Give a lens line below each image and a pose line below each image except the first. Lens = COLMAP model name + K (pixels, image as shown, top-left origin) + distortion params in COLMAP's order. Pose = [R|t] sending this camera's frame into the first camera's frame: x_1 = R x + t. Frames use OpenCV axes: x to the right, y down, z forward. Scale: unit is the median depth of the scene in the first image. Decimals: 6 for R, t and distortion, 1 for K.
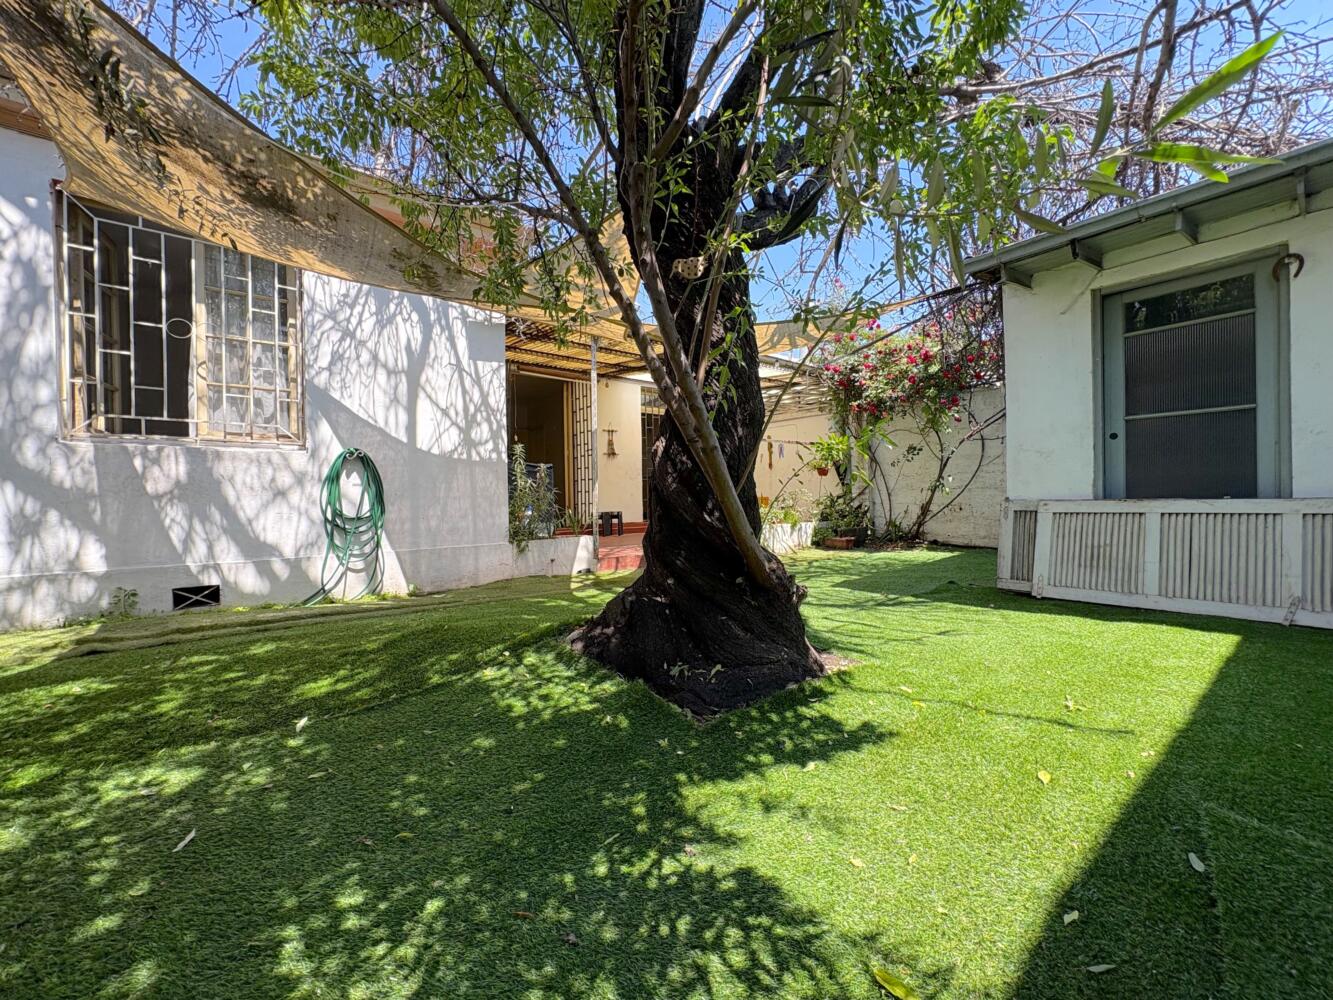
lens RADIAL K [[524.1, 0, 665.6], [0, 524.1, 504.4], [0, 0, 1]] dist [-0.002589, -0.000240]
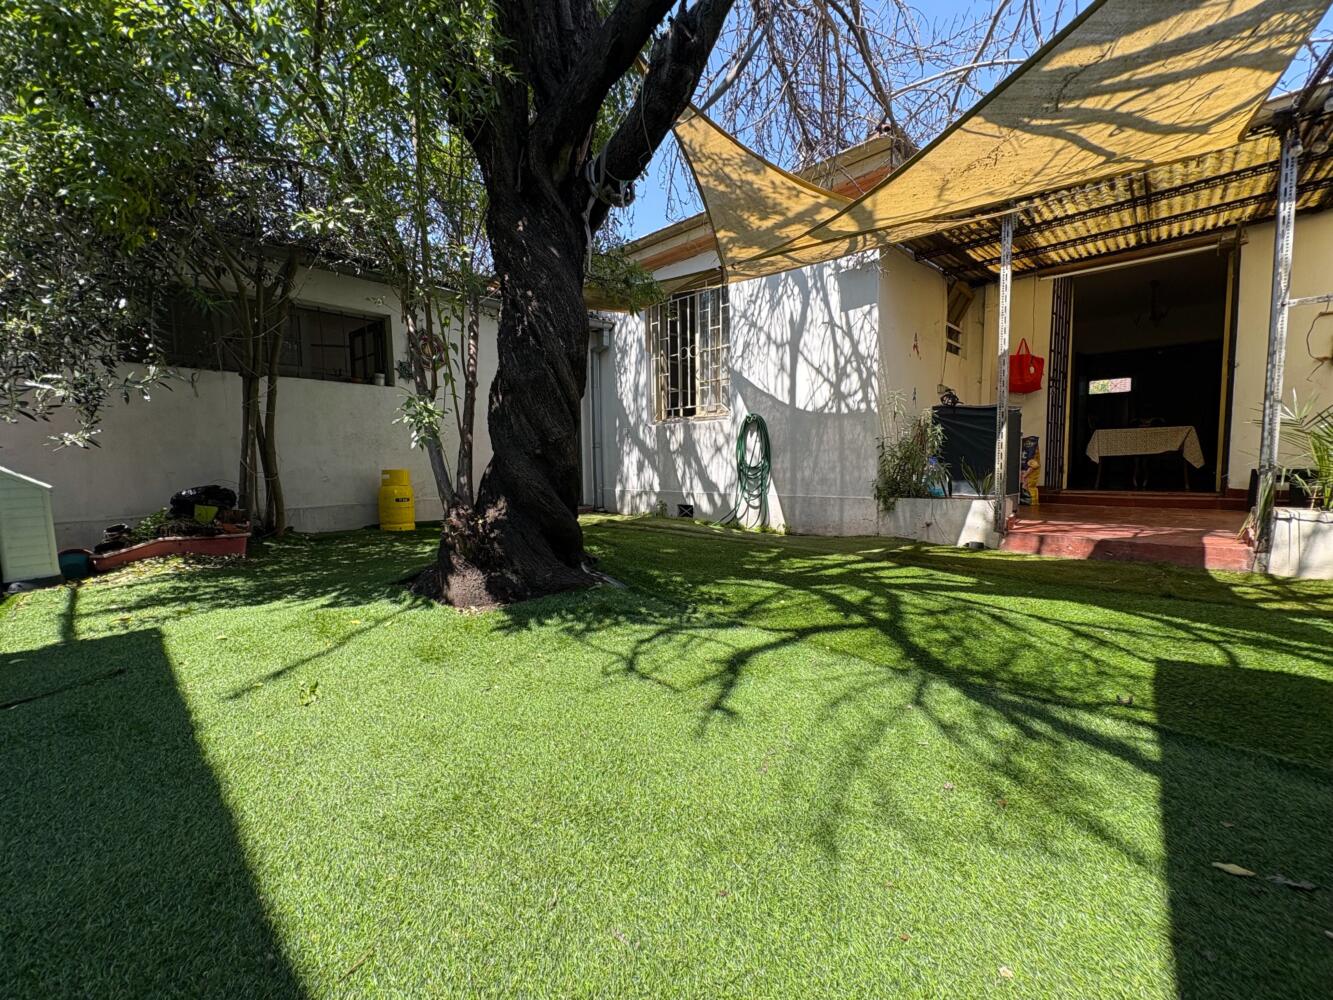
lens RADIAL K [[524.1, 0, 664.7], [0, 524.1, 500.2], [0, 0, 1]] dist [-0.002589, -0.000240]
pose [[0.159619, 0.084974, -0.983515, 0.649249], [0.001803, 0.996262, 0.086368, -0.005010], [0.987177, -0.015559, 0.158869, 0.551614]]
